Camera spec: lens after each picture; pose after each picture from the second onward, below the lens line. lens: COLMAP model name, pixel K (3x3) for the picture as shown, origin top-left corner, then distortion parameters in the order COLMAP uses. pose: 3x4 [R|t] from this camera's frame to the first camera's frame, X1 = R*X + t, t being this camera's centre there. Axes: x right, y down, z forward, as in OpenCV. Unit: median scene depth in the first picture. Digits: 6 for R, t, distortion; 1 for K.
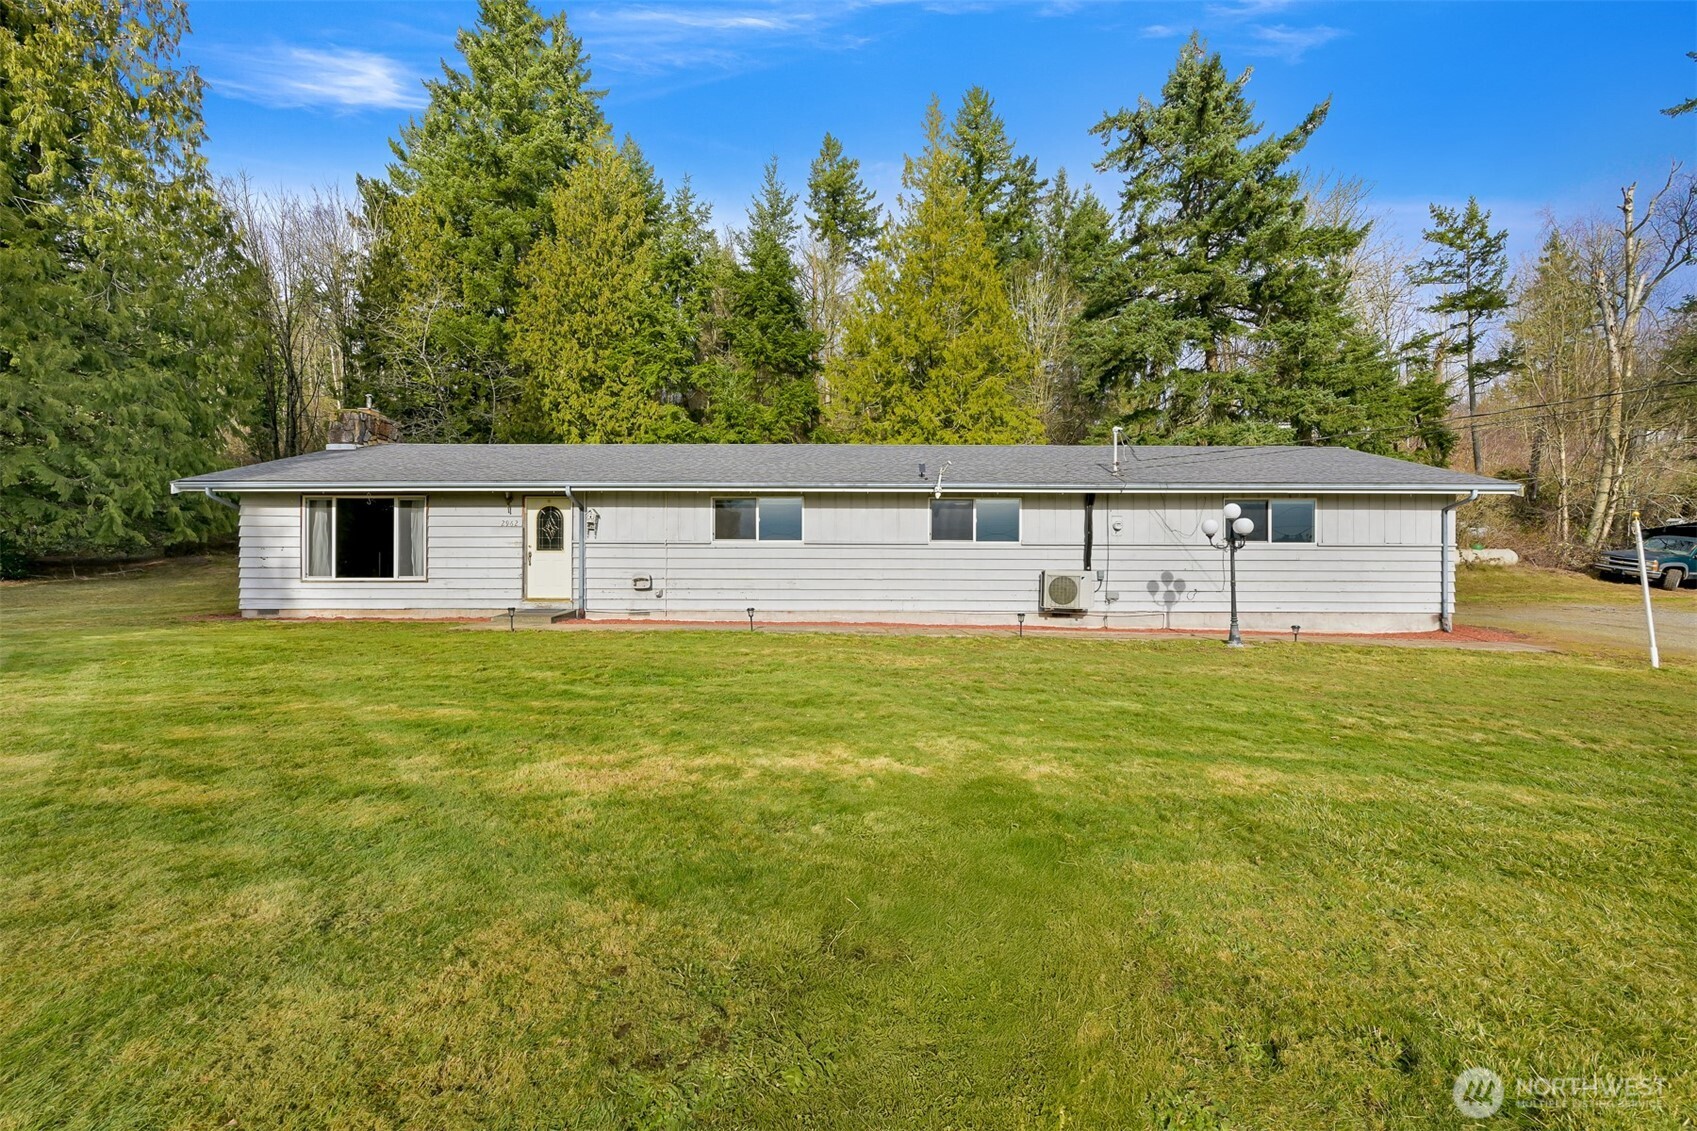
lens RADIAL K [[676.0, 0, 848.5], [0, 676.0, 565.5], [0, 0, 1]] dist [-0.003302, -0.000452]
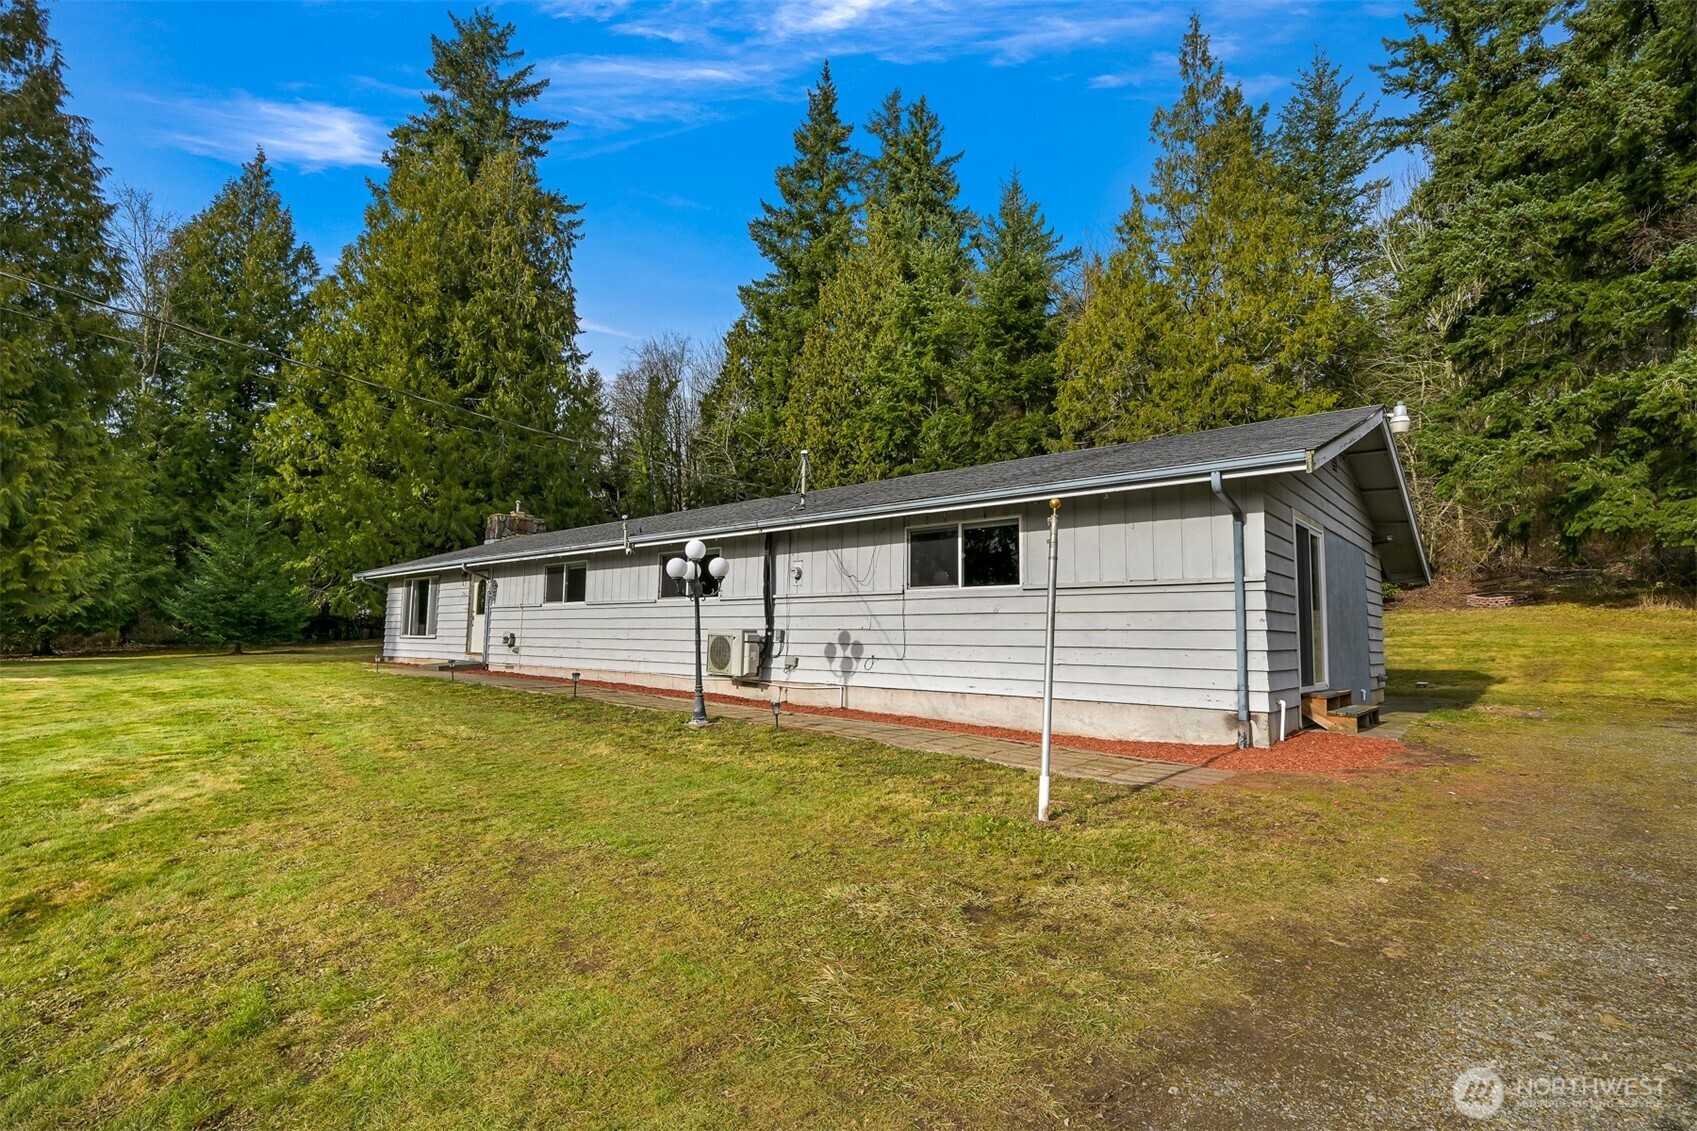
lens RADIAL K [[803.9, 0, 848.5], [0, 803.9, 565.5], [0, 0, 1]] dist [0.000407, -0.000672]
pose [[0.750988, -0.054239, -0.658084, 1.063682], [0.019802, 0.998022, -0.059659, -0.010280], [0.660018, 0.031772, 0.750577, 0.334487]]
